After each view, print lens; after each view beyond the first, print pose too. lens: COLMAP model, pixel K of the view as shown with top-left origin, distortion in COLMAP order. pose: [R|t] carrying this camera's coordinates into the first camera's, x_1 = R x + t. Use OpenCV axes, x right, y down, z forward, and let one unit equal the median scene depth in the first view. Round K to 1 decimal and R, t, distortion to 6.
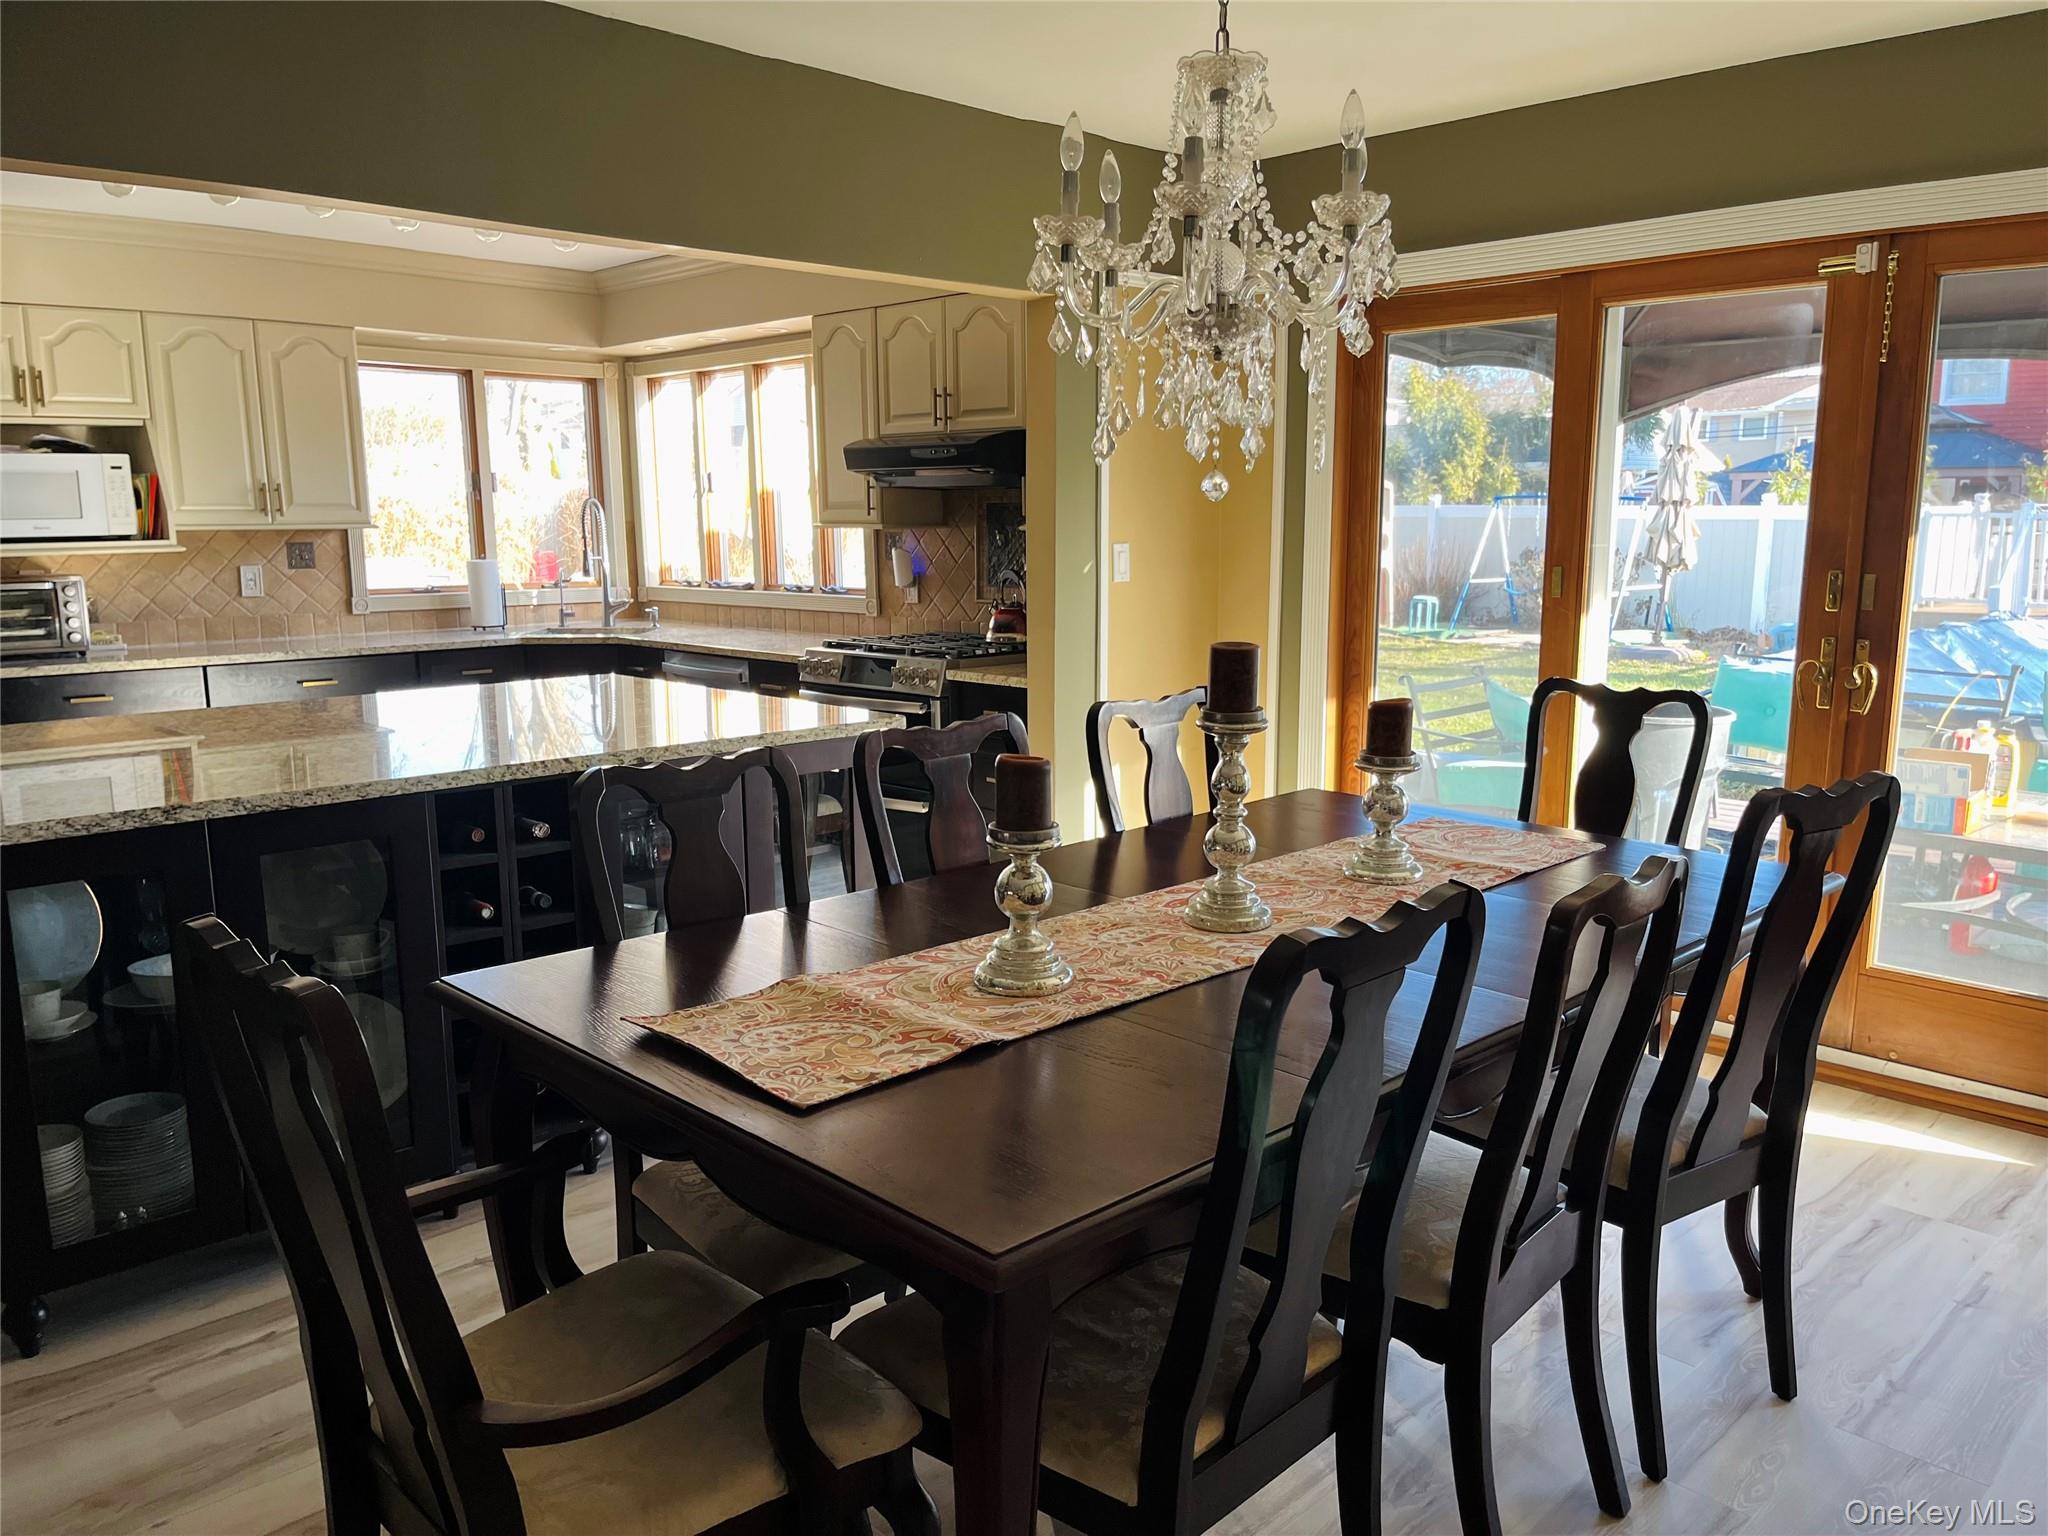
lens RADIAL K [[1543.1, 0, 1006.3], [0, 1543.1, 774.1], [0, 0, 1]] dist [0.043615, -0.032899]
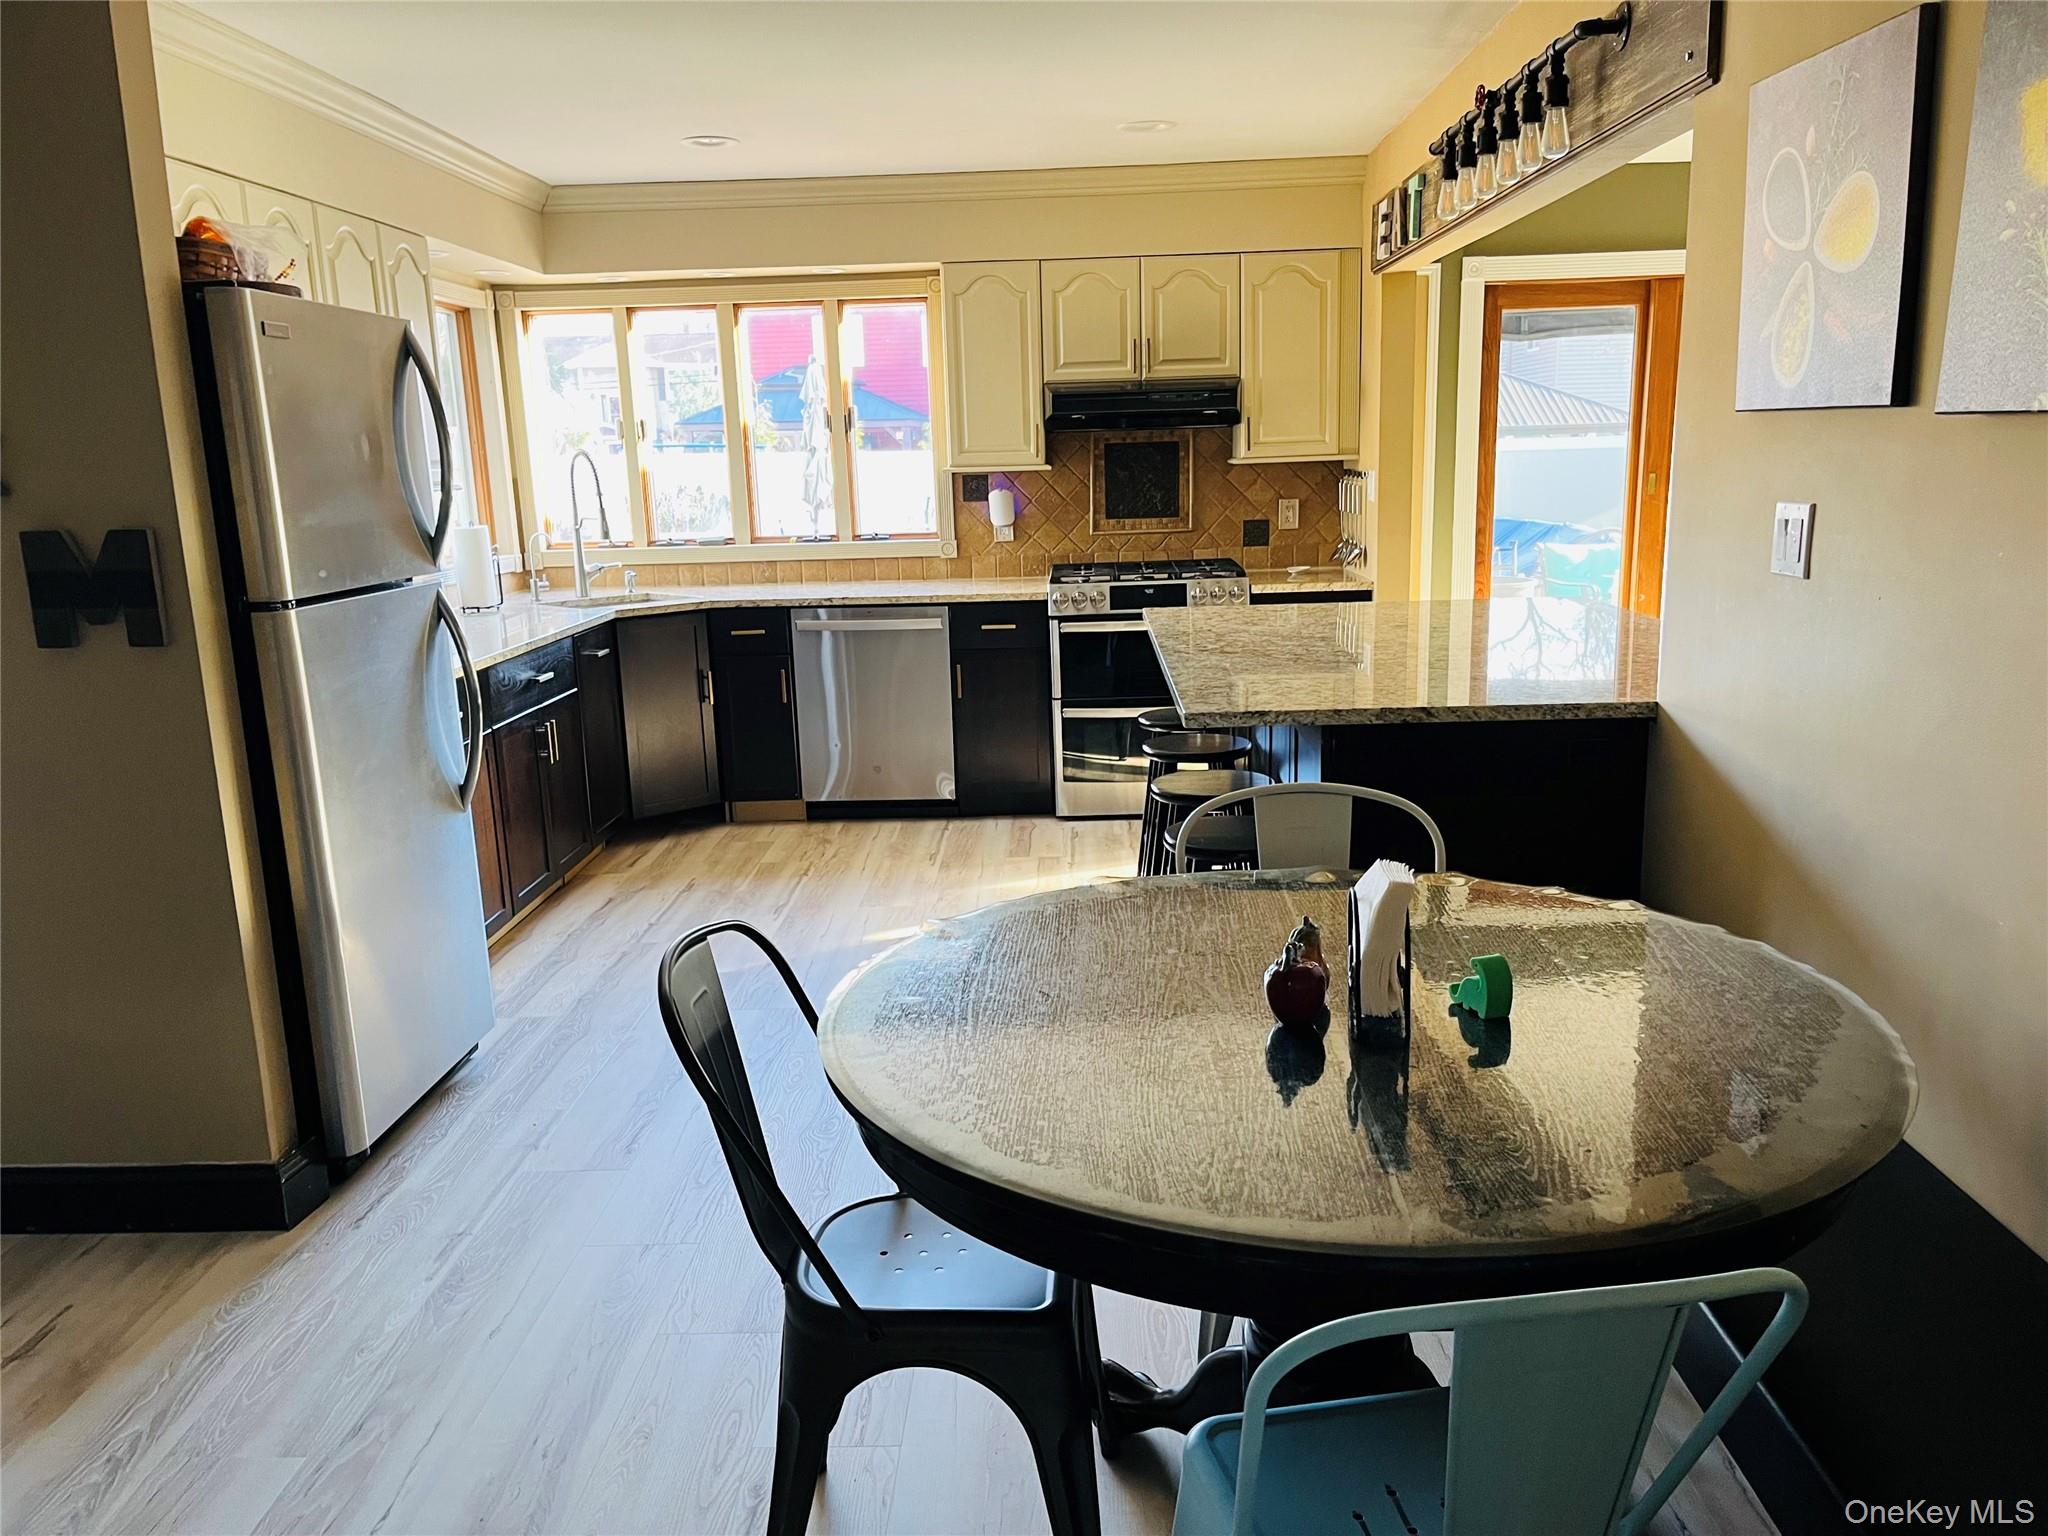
lens RADIAL K [[1543.1, 0, 1036.5], [0, 1543.1, 776.1], [0, 0, 1]] dist [0.043615, -0.032899]
pose [[0.711454, -0.162443, 0.683700, -0.794102], [0.142400, 0.986057, 0.086101, -0.039952], [-0.688154, 0.036102, 0.724666, 0.221454]]
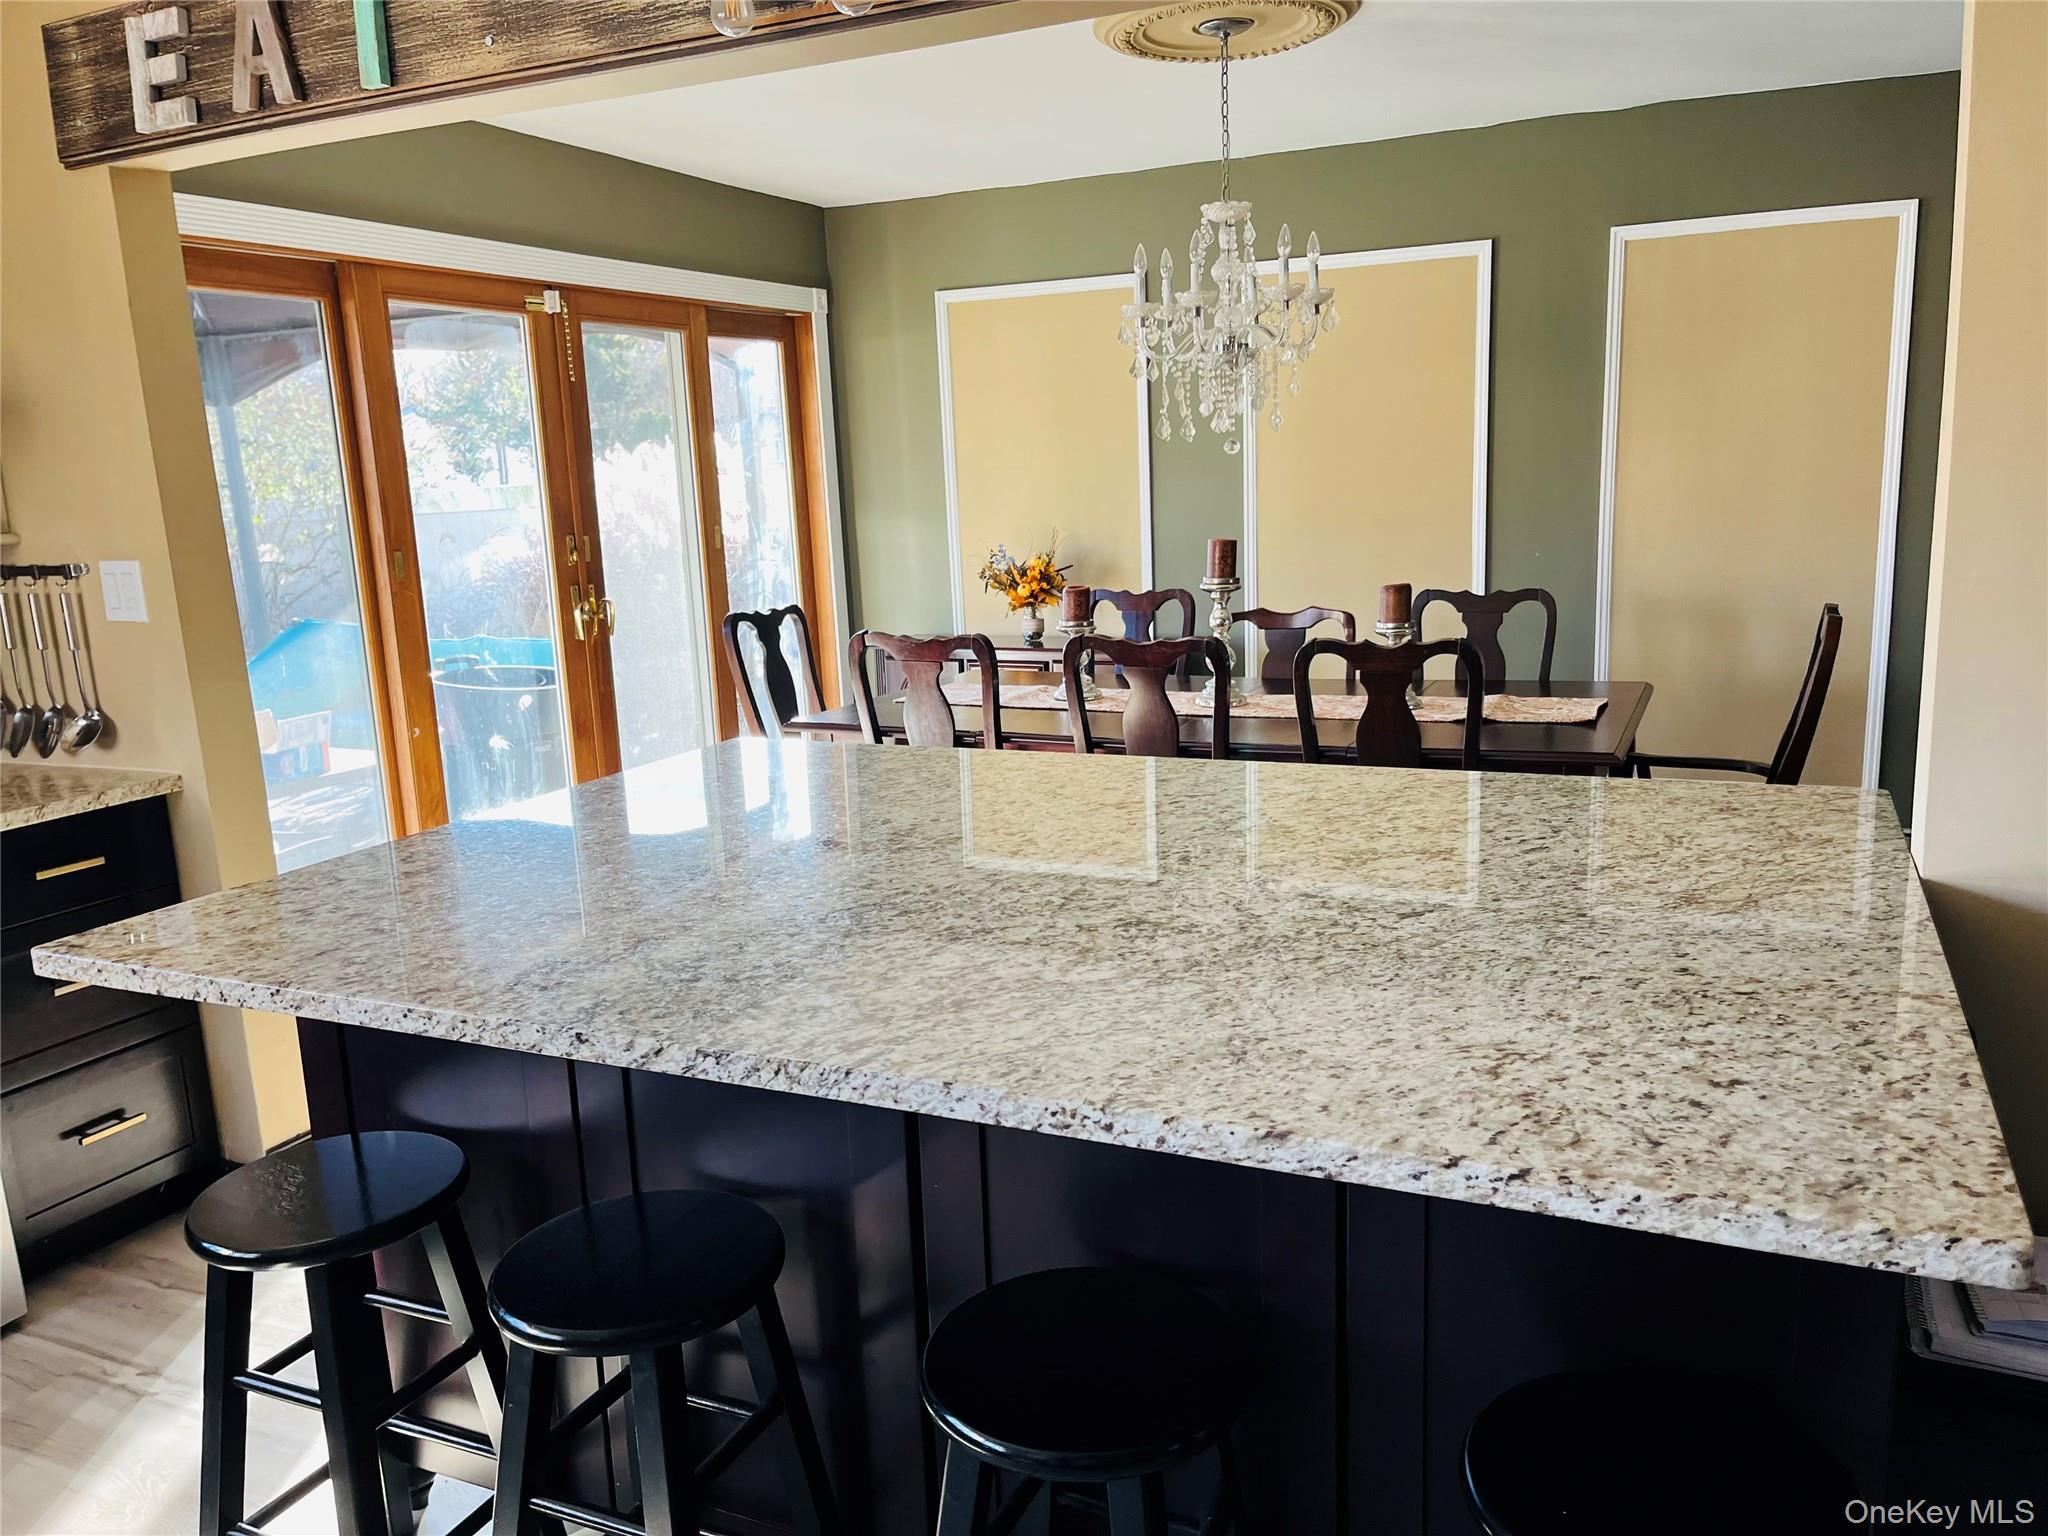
lens RADIAL K [[1543.1, 0, 1023.2], [0, 1543.1, 763.2], [0, 0, 1]] dist [0.043615, -0.032899]
pose [[-0.347495, -0.163151, 0.923379, -0.520697], [0.200521, 0.949037, 0.243147, -0.115317], [-0.915990, 0.269650, -0.297071, 0.662424]]
